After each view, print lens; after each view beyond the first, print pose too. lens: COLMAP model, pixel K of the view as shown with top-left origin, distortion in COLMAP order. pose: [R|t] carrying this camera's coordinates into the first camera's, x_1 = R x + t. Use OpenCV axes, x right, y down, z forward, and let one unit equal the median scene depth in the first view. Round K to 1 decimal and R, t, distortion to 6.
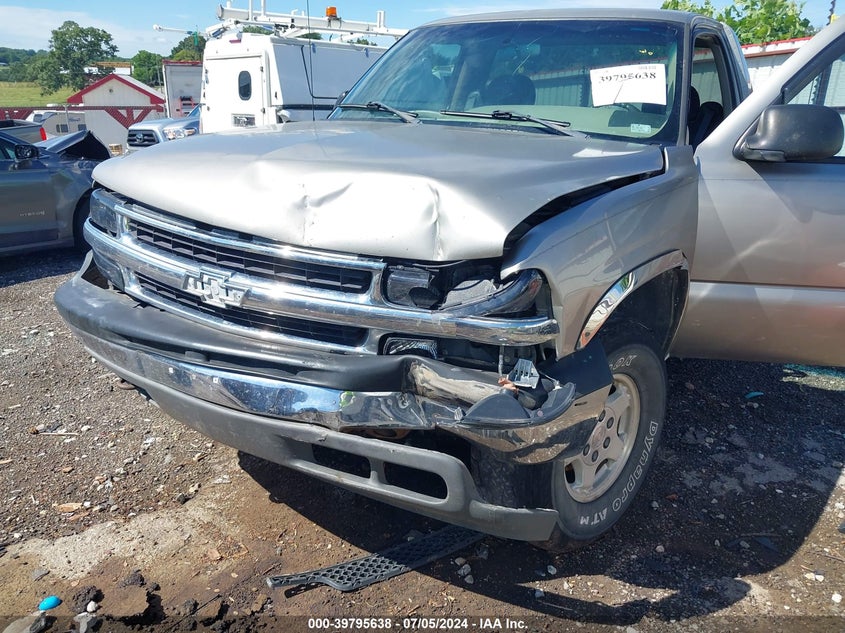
lens RADIAL K [[717.2, 0, 446.7], [0, 717.2, 316.4], [0, 0, 1]] dist [0.012143, 0.008282]
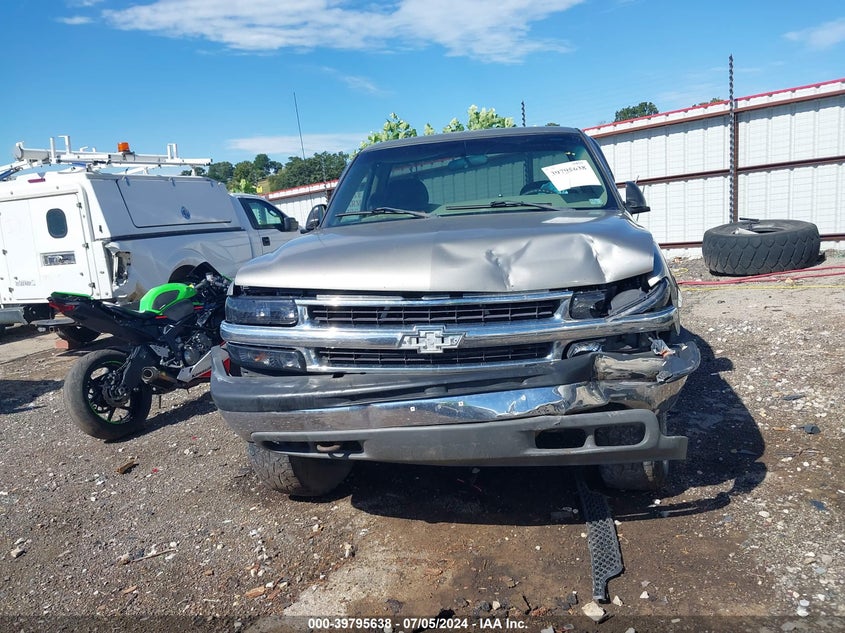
lens RADIAL K [[717.2, 0, 446.7], [0, 717.2, 316.4], [0, 0, 1]] dist [0.012143, 0.008282]
pose [[0.882793, -0.161903, 0.440981, -0.849371], [0.228360, 0.968254, -0.101662, 0.057979], [-0.410523, 0.190449, 0.891740, -0.176261]]
